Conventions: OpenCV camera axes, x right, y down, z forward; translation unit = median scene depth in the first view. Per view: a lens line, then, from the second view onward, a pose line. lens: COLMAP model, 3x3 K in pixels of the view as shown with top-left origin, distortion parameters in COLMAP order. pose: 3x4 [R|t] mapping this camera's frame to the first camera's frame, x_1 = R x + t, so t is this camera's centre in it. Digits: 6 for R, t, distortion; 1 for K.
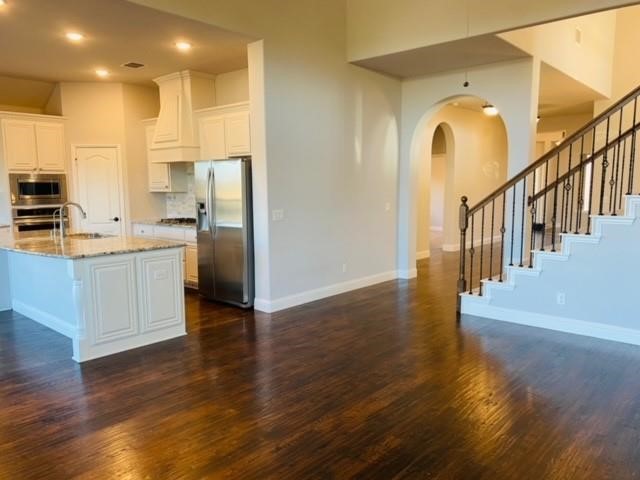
lens RADIAL K [[491.9, 0, 317.3], [0, 491.9, 239.5], [0, 0, 1]] dist [0.047533, -0.050063]
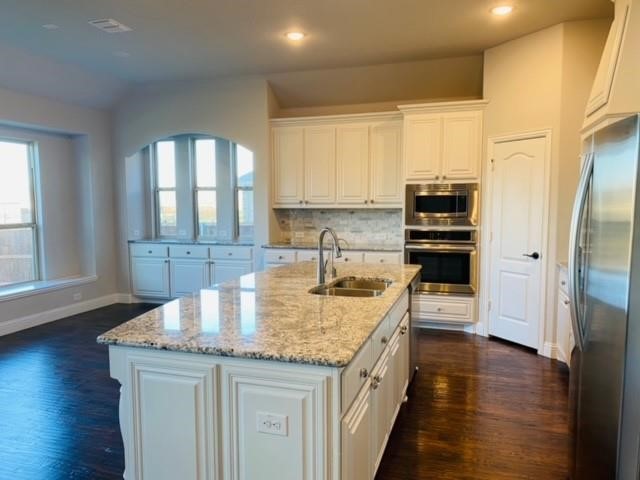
lens RADIAL K [[491.9, 0, 317.4], [0, 491.9, 240.8], [0, 0, 1]] dist [0.047533, -0.050063]
pose [[0.413006, 0.080179, -0.907192, 0.031283], [-0.099807, 0.994102, 0.042422, -0.059993], [0.905243, 0.073024, 0.418573, 0.525563]]
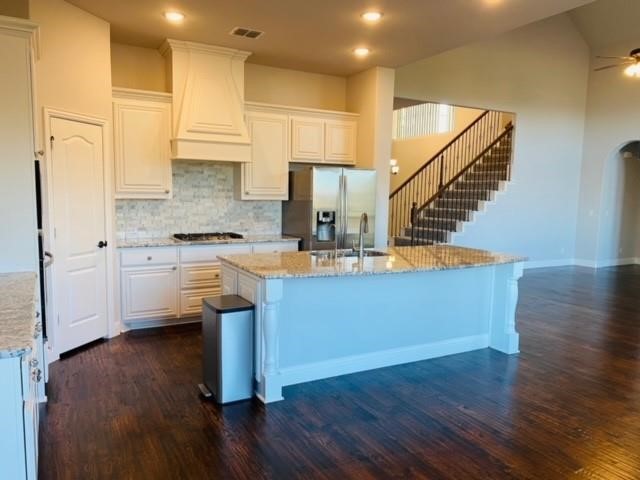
lens RADIAL K [[491.9, 0, 315.9], [0, 491.9, 234.5], [0, 0, 1]] dist [0.047533, -0.050063]
pose [[0.335059, -0.071551, 0.939476, -0.918850], [0.081454, 0.995579, 0.046774, -0.062033], [-0.938670, 0.060852, 0.339406, 0.570530]]
